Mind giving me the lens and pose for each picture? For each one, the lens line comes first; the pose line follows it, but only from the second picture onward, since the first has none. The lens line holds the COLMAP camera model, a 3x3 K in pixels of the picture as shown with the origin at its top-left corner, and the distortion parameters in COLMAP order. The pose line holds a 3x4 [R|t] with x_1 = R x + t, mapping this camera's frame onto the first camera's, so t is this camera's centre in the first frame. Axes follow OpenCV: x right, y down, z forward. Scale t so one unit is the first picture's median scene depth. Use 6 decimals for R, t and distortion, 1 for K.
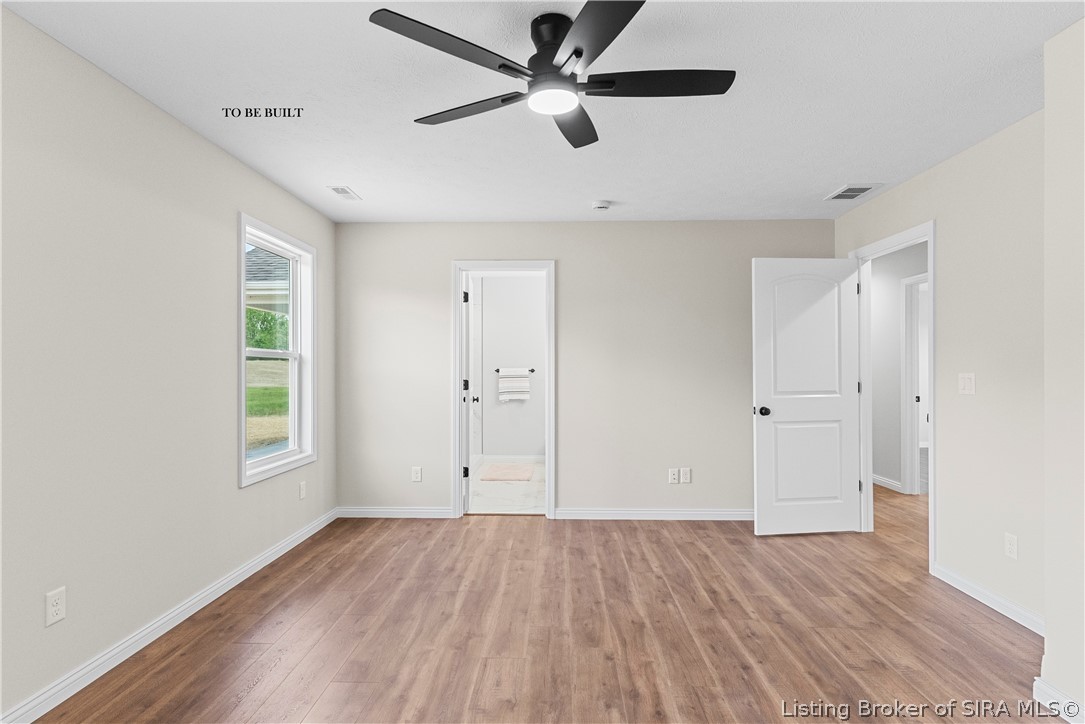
lens RADIAL K [[549.8, 0, 547.3], [0, 549.8, 367.6], [0, 0, 1]] dist [0.007195, -0.001711]
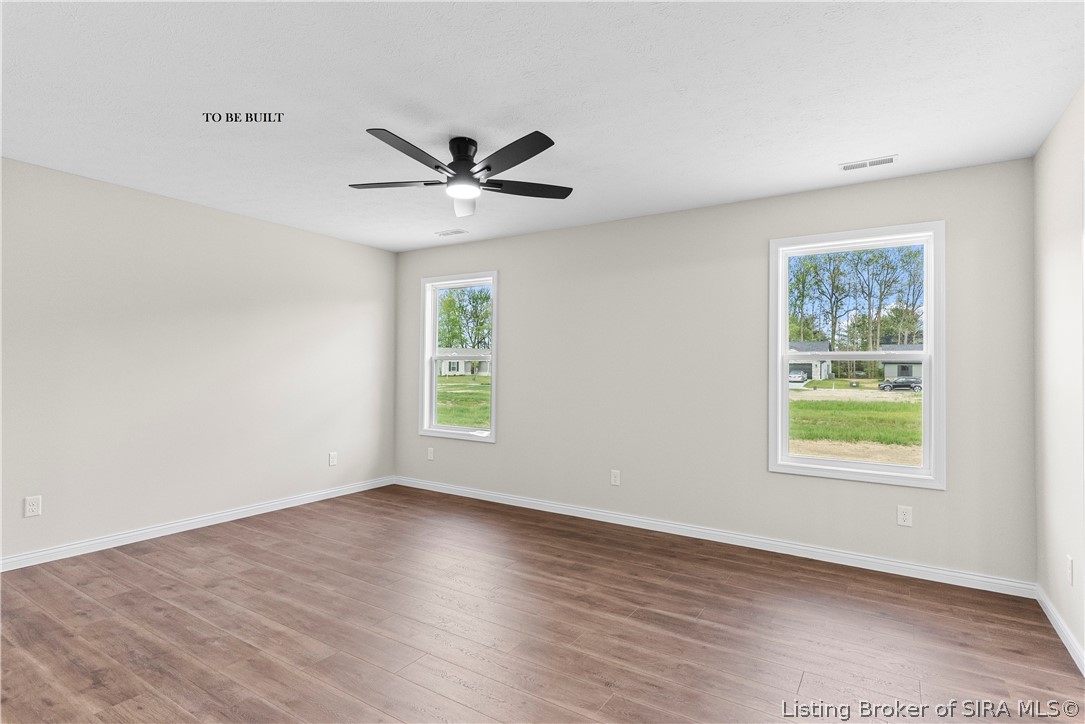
lens RADIAL K [[549.8, 0, 543.2], [0, 549.8, 359.8], [0, 0, 1]] dist [0.007195, -0.001711]
pose [[-0.522653, -0.017320, -0.852369, 0.967599], [-0.008449, 0.999850, -0.015137, -0.001151], [0.852503, -0.000710, -0.522721, 1.627224]]
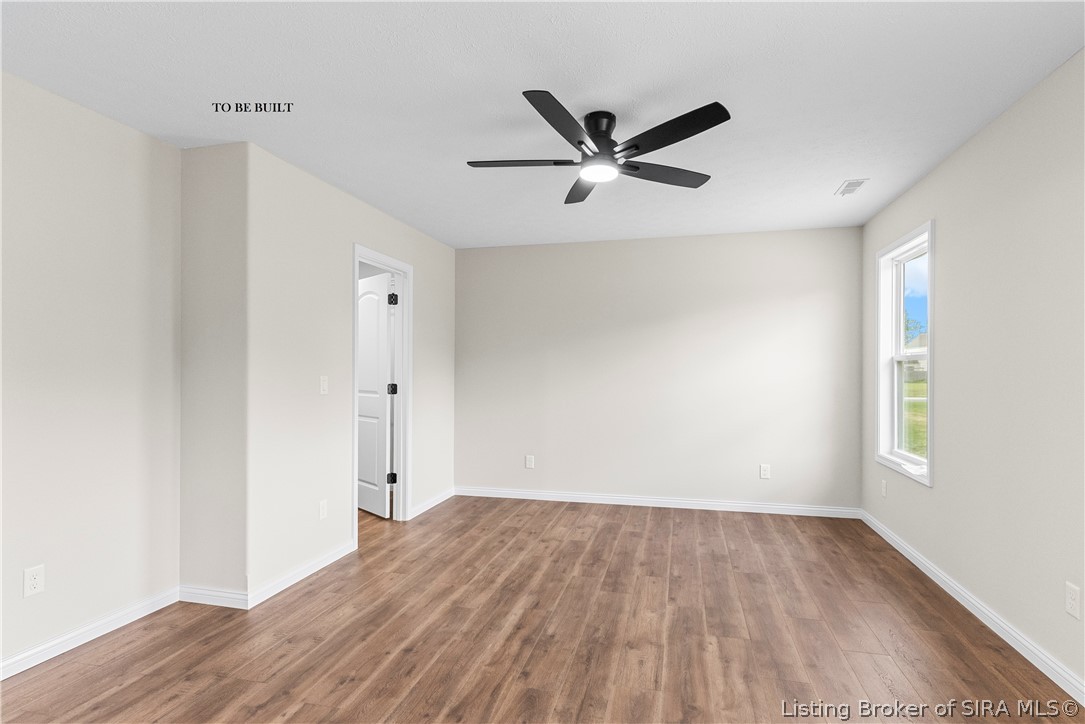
lens RADIAL K [[549.8, 0, 540.5], [0, 549.8, 367.9], [0, 0, 1]] dist [0.007195, -0.001711]
pose [[-0.973119, 0.001635, 0.230296, -0.134562], [-0.000356, 0.999963, -0.008604, 0.003578], [-0.230302, -0.008455, -0.973083, 1.929135]]
